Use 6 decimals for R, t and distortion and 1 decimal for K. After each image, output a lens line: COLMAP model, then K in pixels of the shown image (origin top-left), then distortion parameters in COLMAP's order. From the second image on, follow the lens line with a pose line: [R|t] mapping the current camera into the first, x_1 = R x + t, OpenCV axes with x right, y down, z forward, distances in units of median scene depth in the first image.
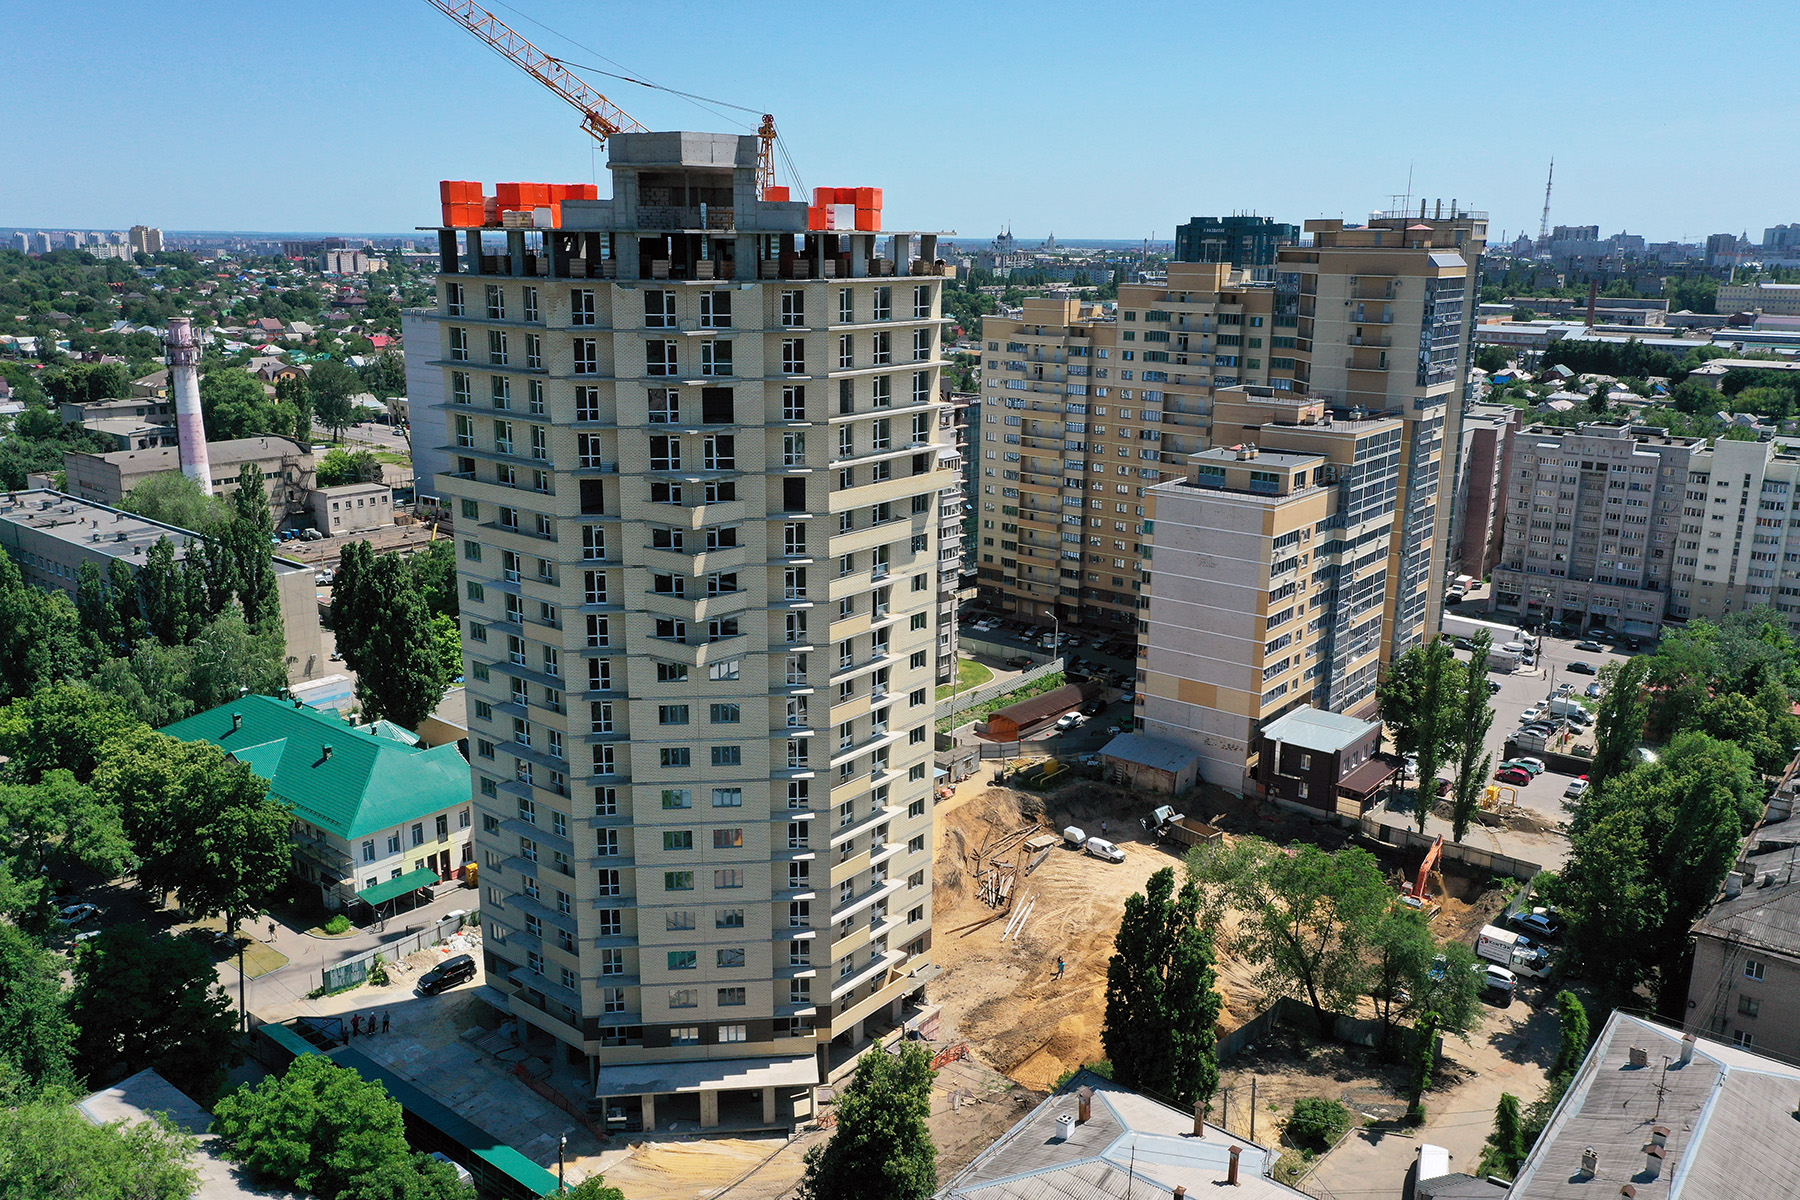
lens RADIAL K [[1402.1, 0, 896.3], [0, 1402.1, 600.8], [0, 0, 1]] dist [-0.004127, 0.010697]
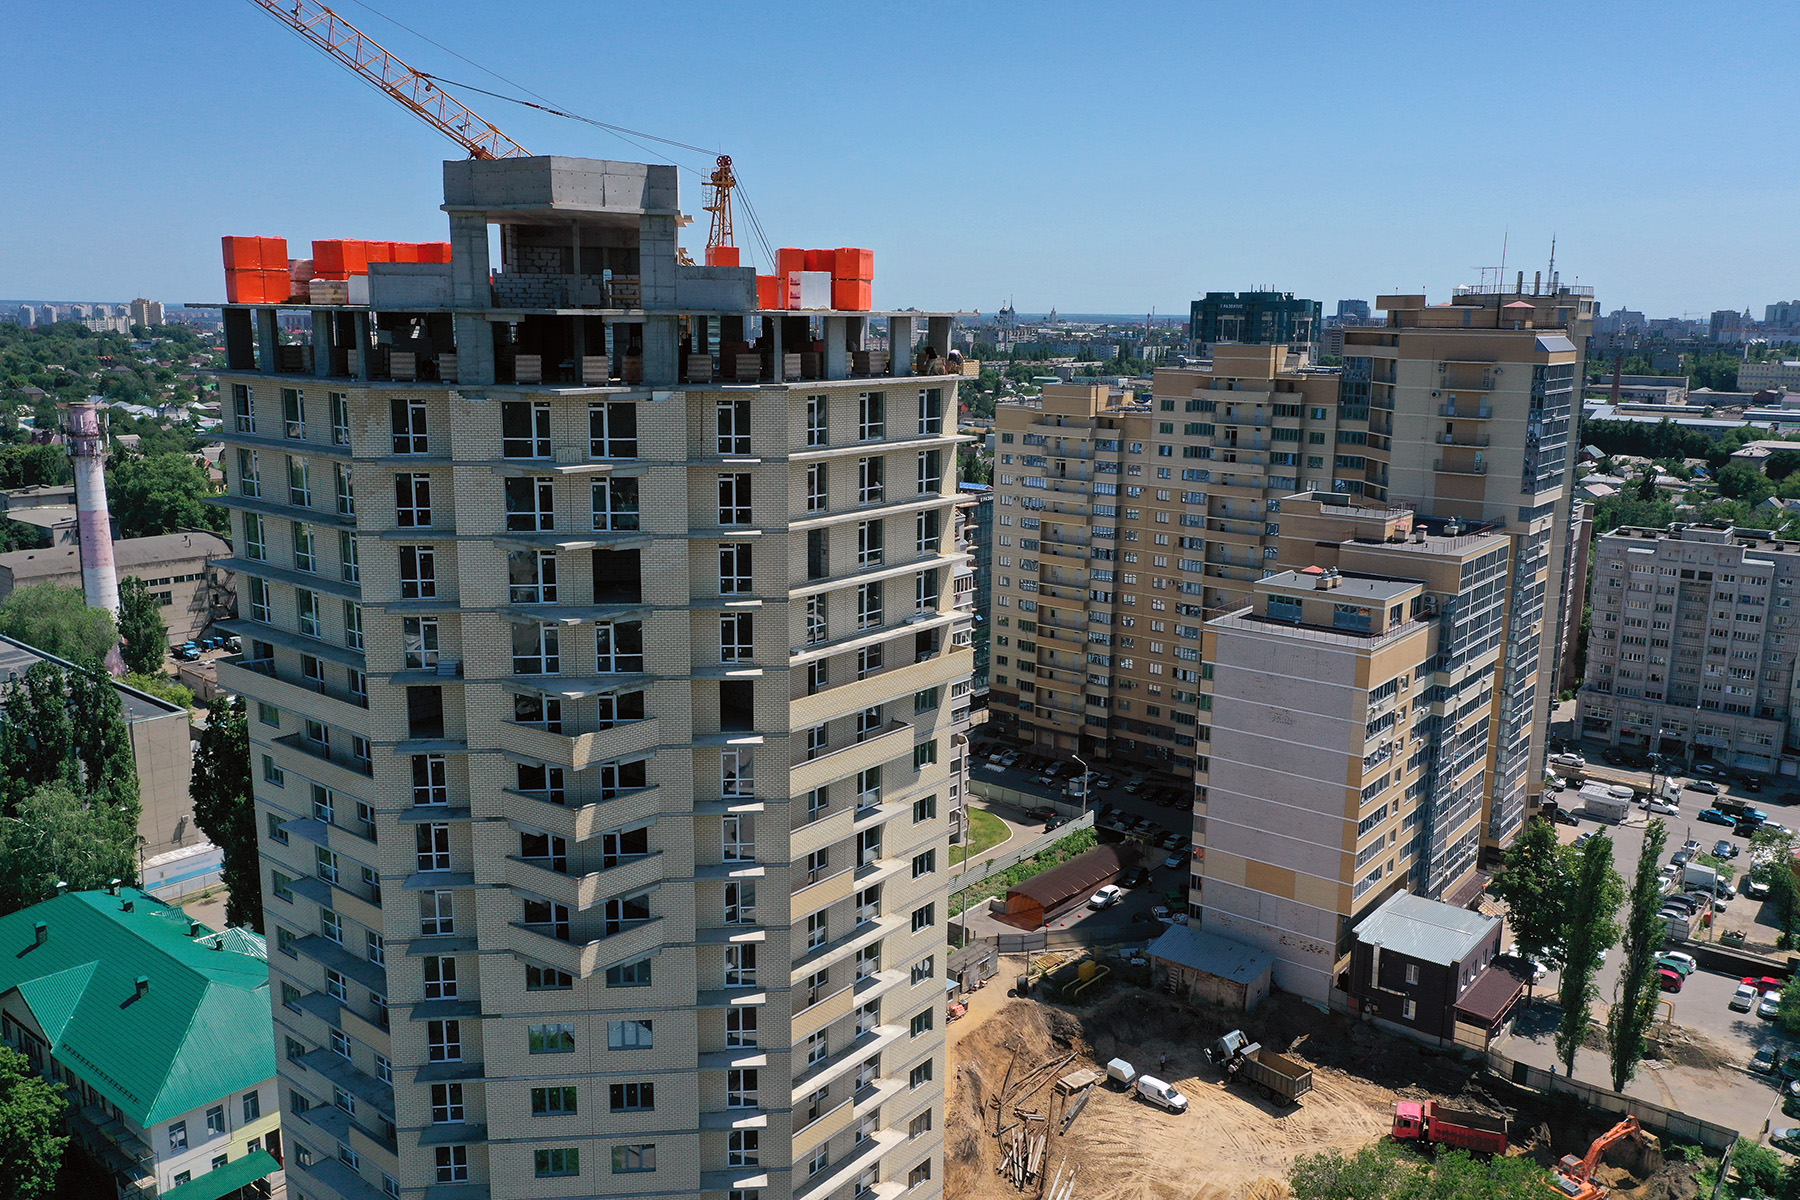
lens RADIAL K [[1402.1, 0, 898.3], [0, 1402.1, 600.9], [0, 0, 1]] dist [-0.004127, 0.010697]
pose [[0.999998, 0.002161, 0.000332, 0.001618], [-0.002141, 0.998738, -0.050184, -0.050601], [-0.000440, 0.050183, 0.998740, 0.185974]]
